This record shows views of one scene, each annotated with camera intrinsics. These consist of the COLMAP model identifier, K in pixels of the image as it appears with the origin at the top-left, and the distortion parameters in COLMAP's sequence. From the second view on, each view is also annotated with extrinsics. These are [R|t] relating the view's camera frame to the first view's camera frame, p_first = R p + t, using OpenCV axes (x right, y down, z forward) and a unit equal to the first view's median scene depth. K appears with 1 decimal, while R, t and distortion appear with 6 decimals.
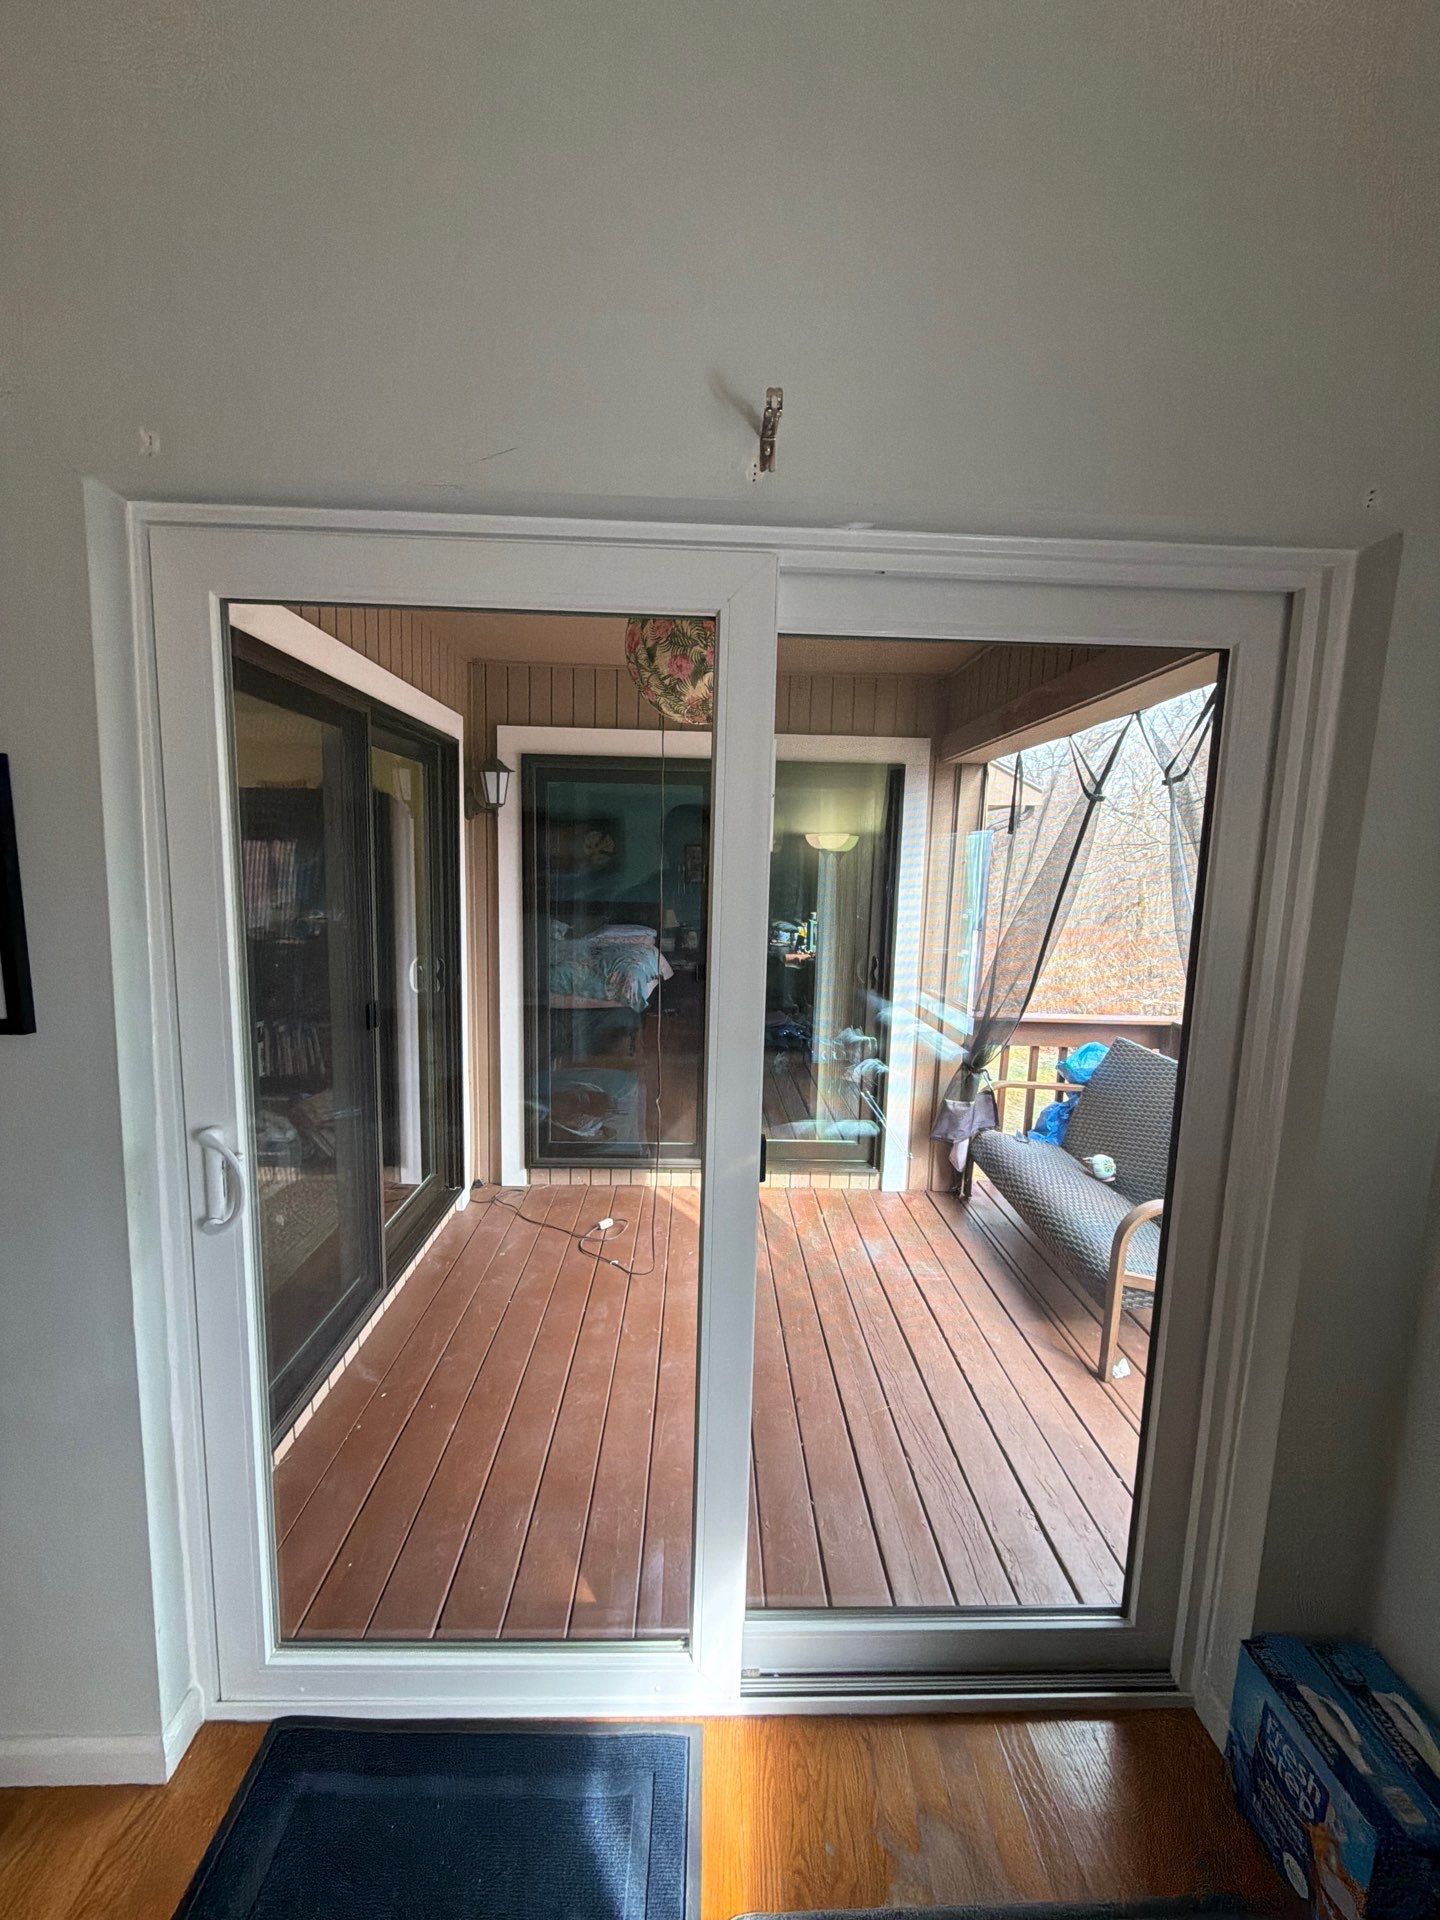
lens RADIAL K [[779.2, 0, 721.7], [0, 779.2, 958.7], [0, 0, 1]] dist [0.001158, 0.000487]
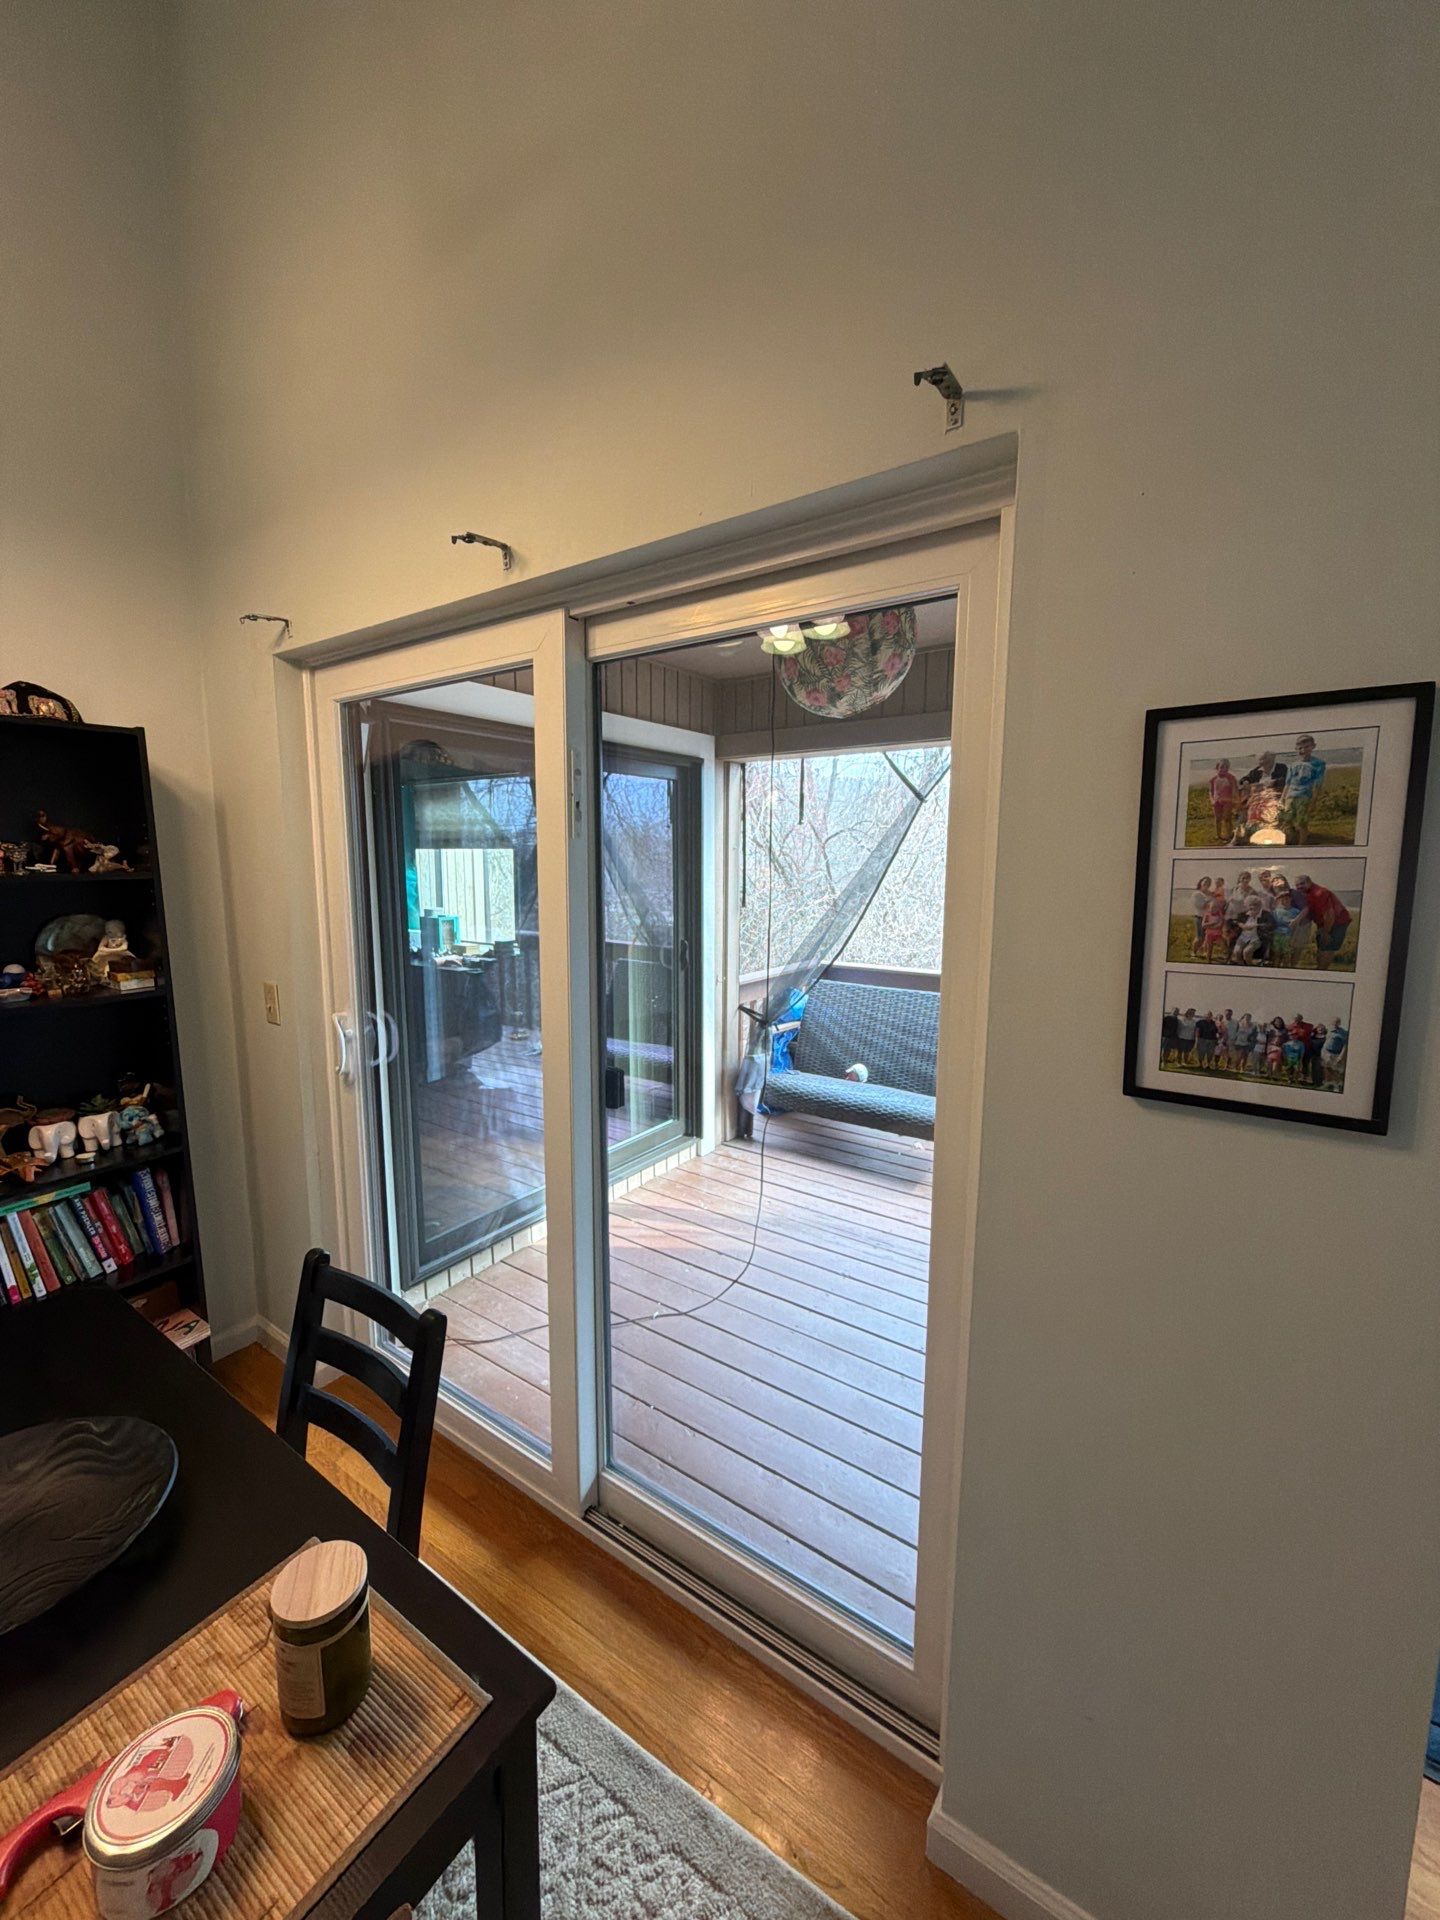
lens RADIAL K [[779.2, 0, 713.4], [0, 779.2, 963.1], [0, 0, 1]] dist [0.001158, 0.000487]
pose [[0.583463, -0.134198, 0.800975, -0.620013], [0.105450, 0.990423, 0.089124, -0.060605], [-0.805264, 0.032462, 0.592026, 0.348522]]
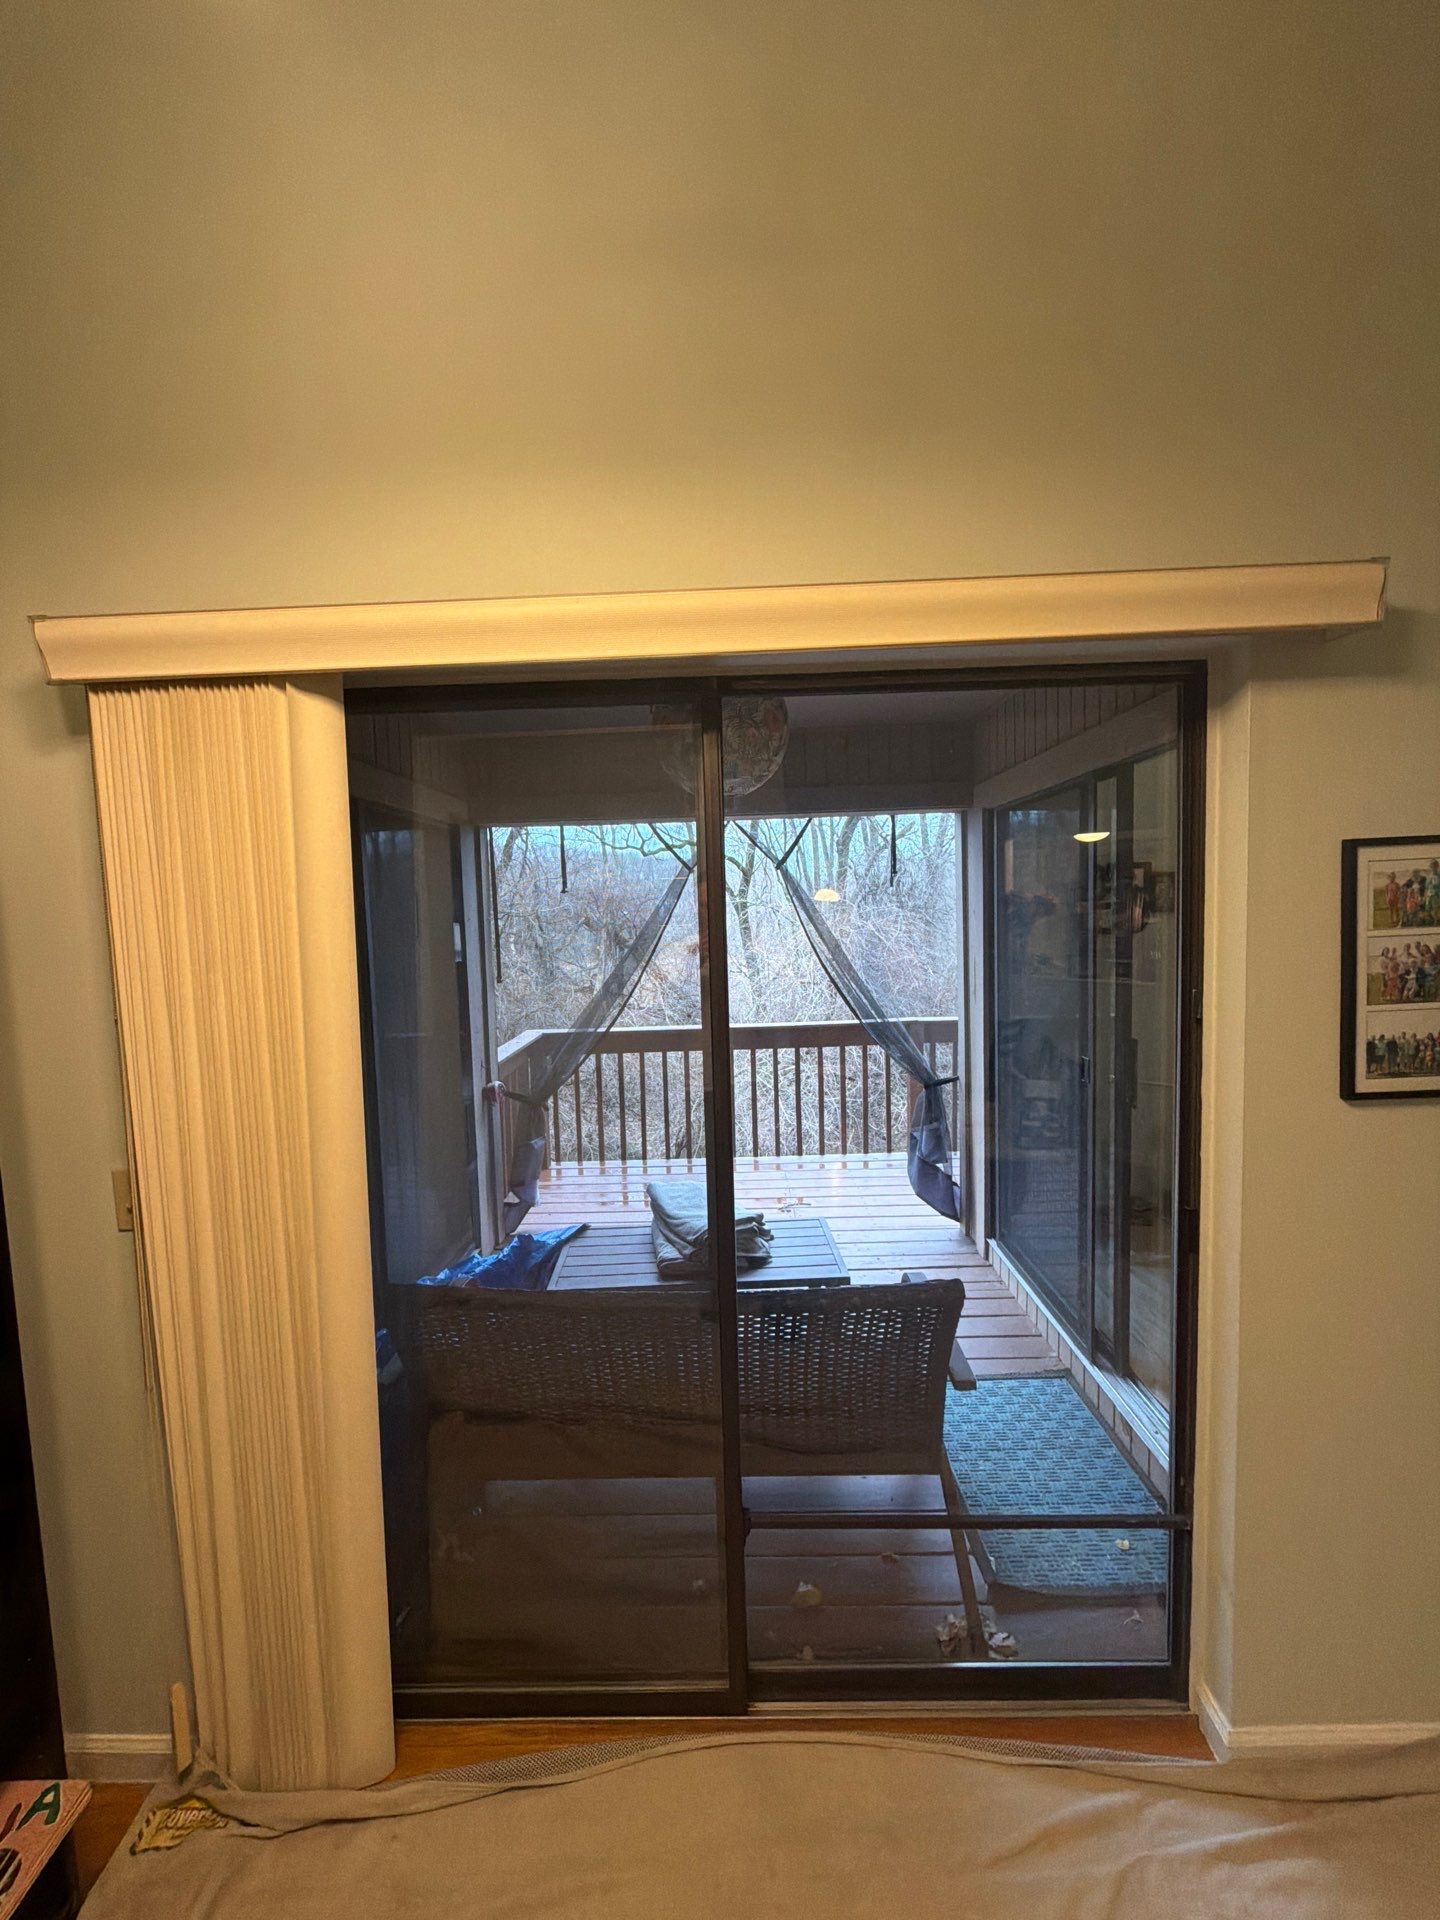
lens RADIAL K [[779.2, 0, 715.9], [0, 779.2, 954.3], [0, 0, 1]] dist [0.001158, 0.000487]
pose [[0.019915, -0.090662, 0.995683, -0.704707], [0.143490, 0.985829, 0.086895, -0.120793], [-0.989451, 0.141140, 0.032642, 0.654059]]
